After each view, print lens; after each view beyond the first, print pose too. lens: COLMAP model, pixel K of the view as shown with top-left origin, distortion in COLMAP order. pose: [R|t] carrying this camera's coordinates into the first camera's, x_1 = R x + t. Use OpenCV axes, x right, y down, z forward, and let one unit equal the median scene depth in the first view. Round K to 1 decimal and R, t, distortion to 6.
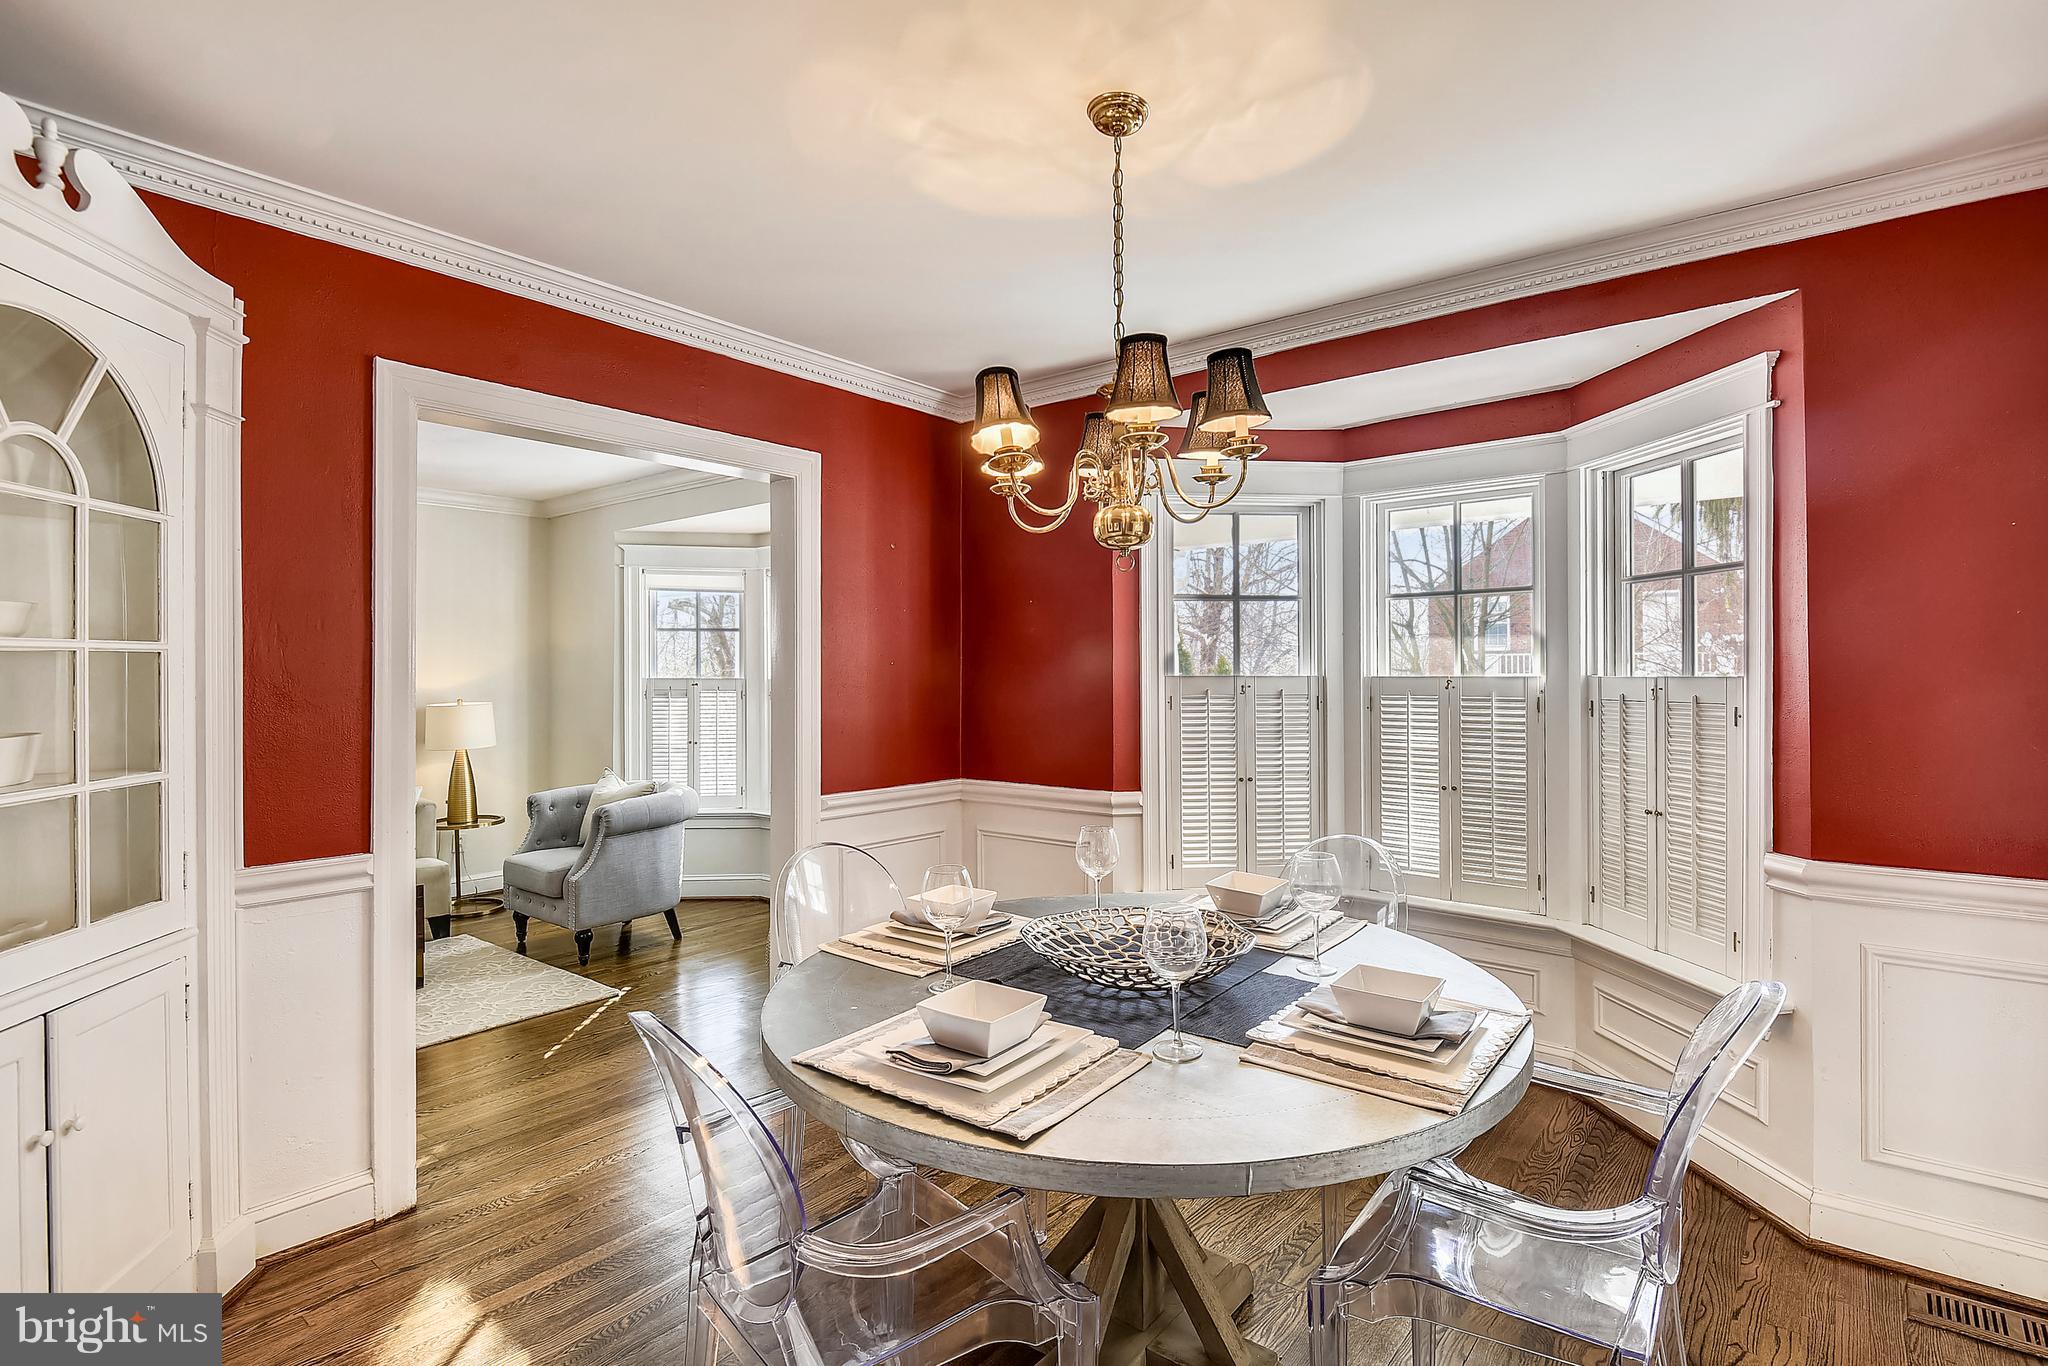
lens RADIAL K [[981.8, 0, 1026.6], [0, 981.8, 660.7], [0, 0, 1]] dist [0.001337, -0.014313]
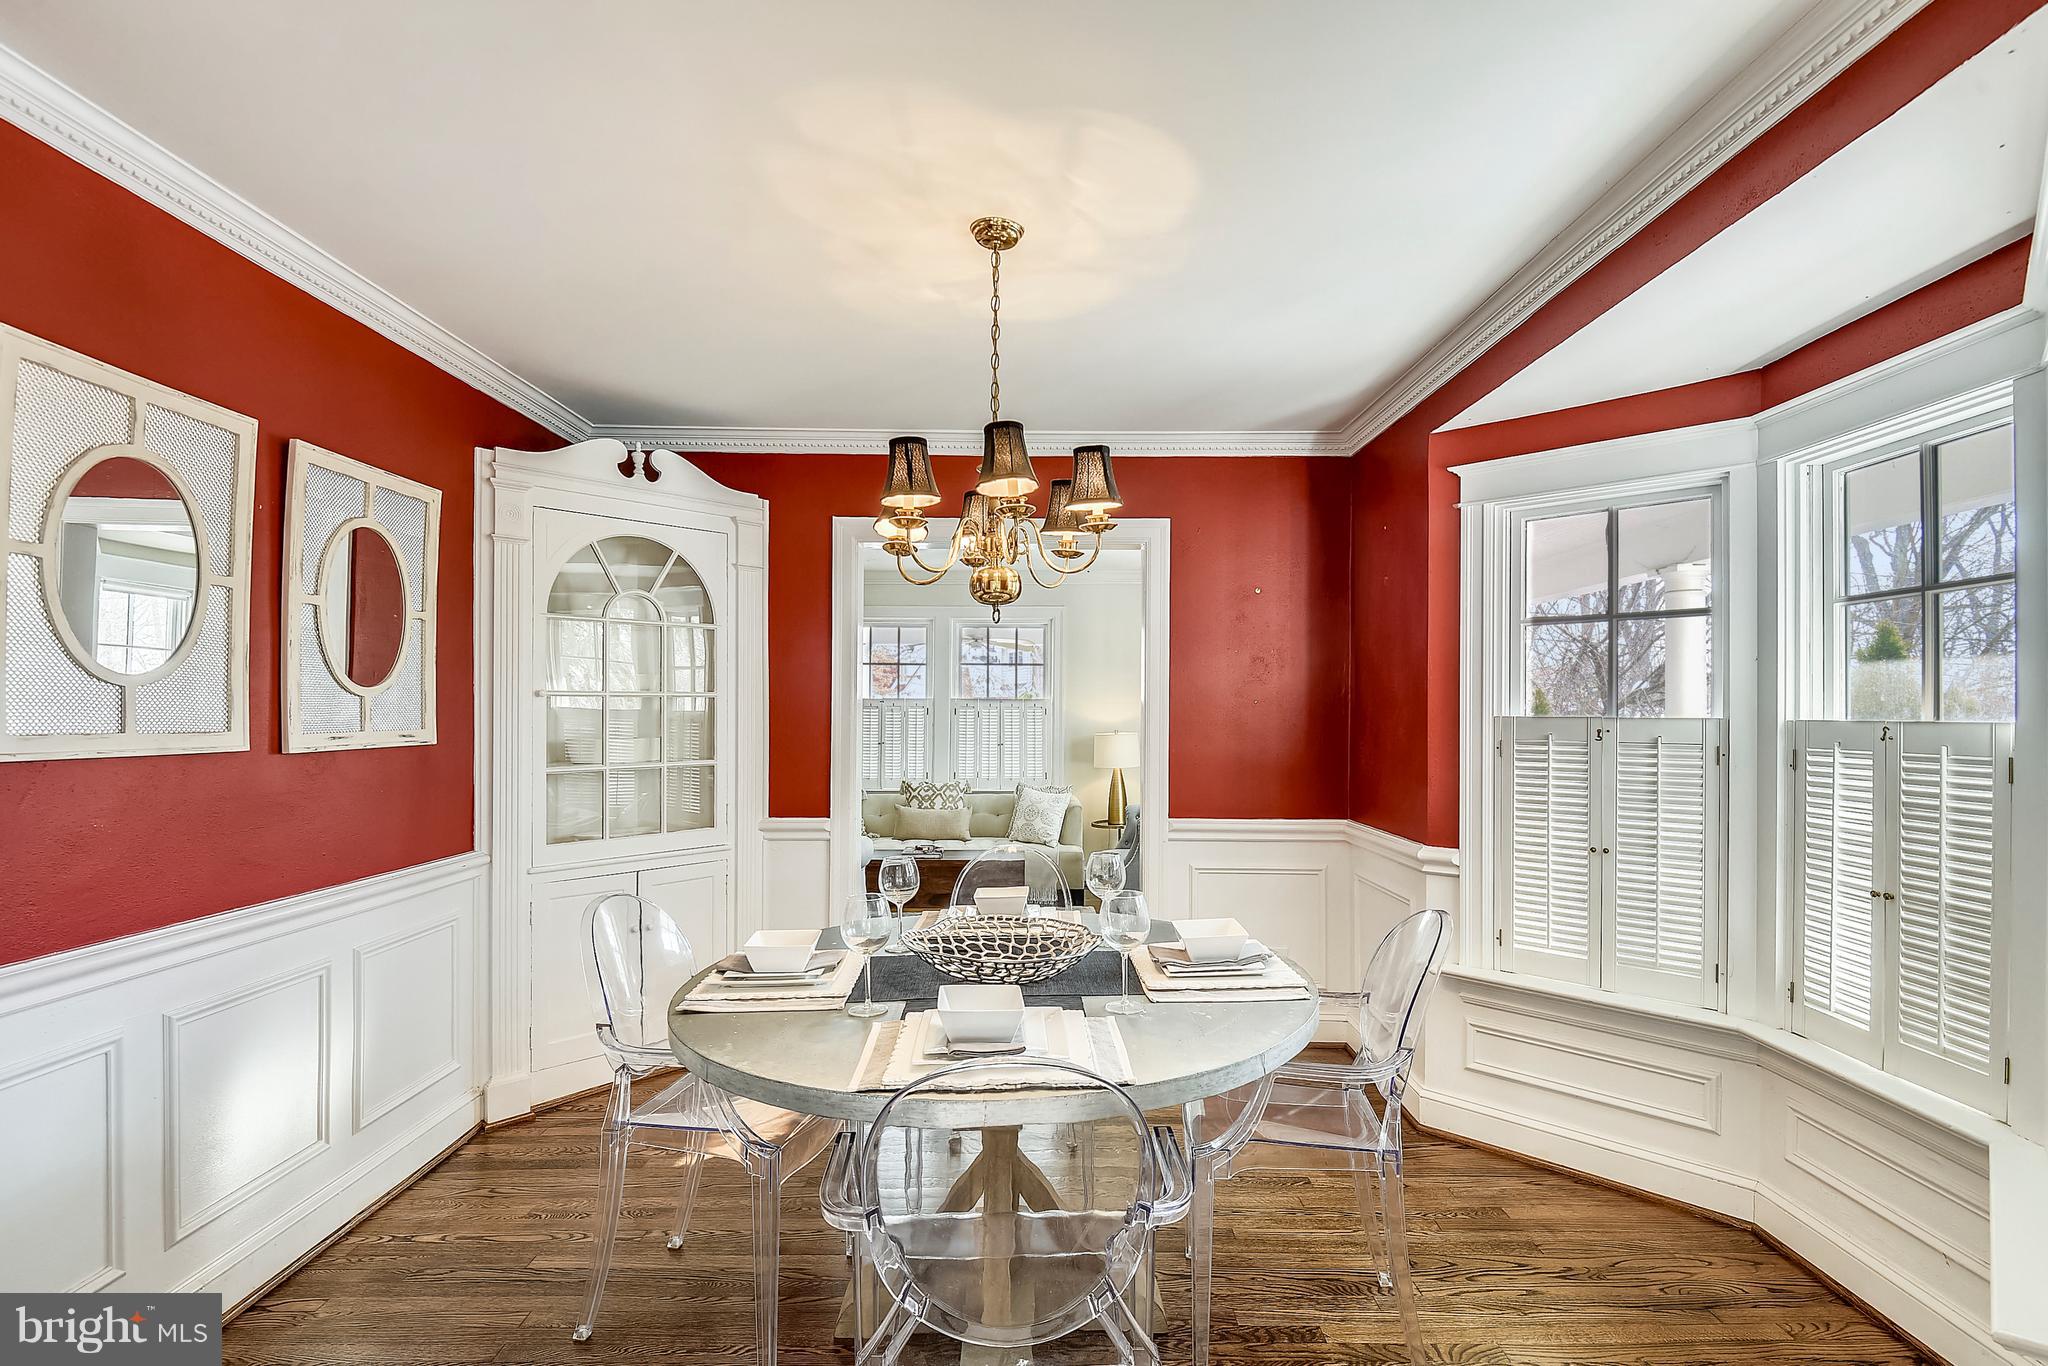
lens RADIAL K [[961.2, 0, 1021.1], [0, 961.2, 700.8], [0, 0, 1]] dist [0.002866, -0.011715]
pose [[0.627034, -0.003830, -0.778983, 0.762792], [0.002428, 0.999993, -0.002962, 0.004563], [0.778988, -0.000034, 0.627038, 0.229035]]
